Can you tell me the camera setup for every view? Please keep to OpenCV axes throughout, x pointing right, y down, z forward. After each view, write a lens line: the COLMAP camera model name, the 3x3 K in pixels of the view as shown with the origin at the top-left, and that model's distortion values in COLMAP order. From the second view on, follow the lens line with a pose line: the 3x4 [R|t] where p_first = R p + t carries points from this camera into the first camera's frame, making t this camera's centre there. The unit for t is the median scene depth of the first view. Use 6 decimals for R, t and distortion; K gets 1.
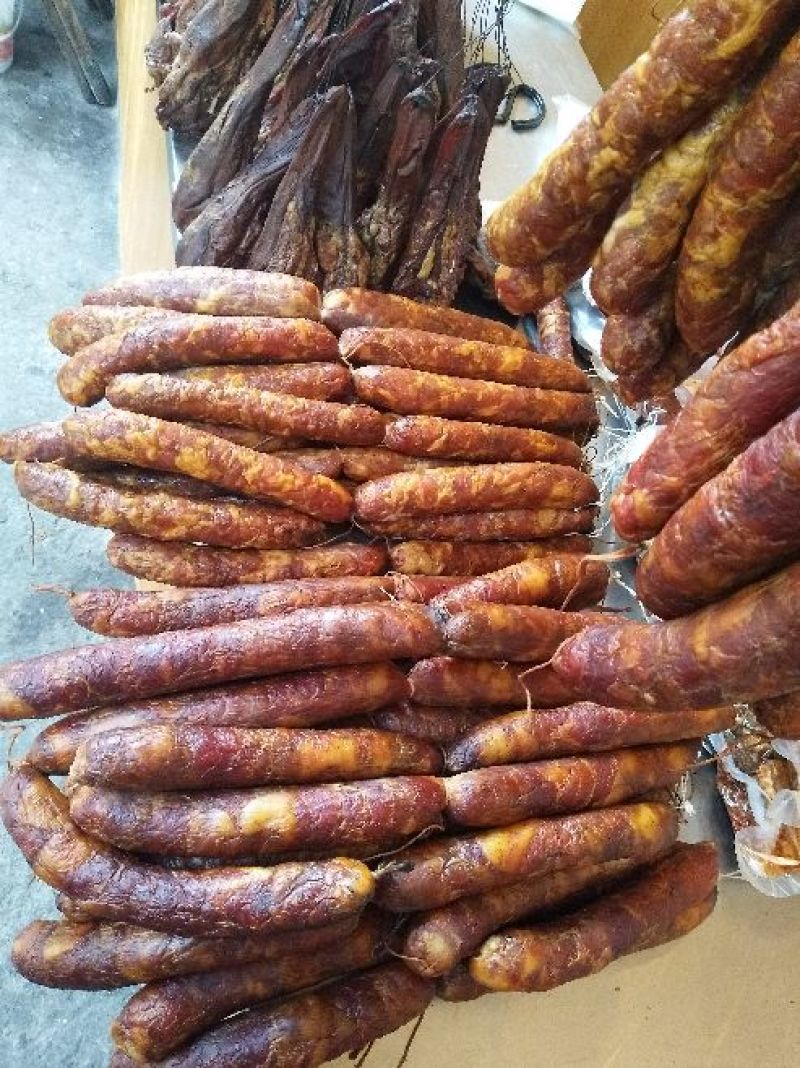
lens RADIAL K [[789.2, 0, 399.0], [0, 789.2, 539.9], [0, 0, 1]] dist [0.070621, -0.127307]
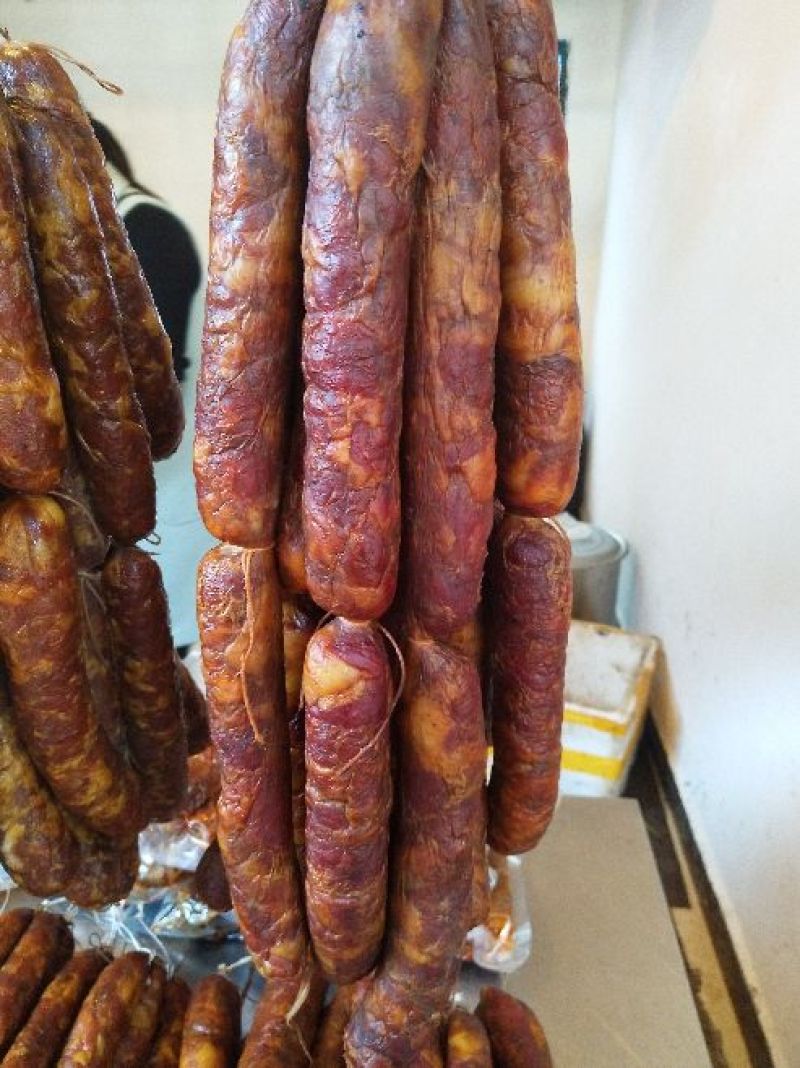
lens RADIAL K [[789.2, 0, 399.0], [0, 789.2, 539.9], [0, 0, 1]] dist [0.070621, -0.127307]
pose [[0.257886, -0.639326, 0.724401, -0.060930], [0.859350, 0.494466, 0.130467, -0.204047], [-0.441602, 0.588868, 0.676921, -0.113700]]
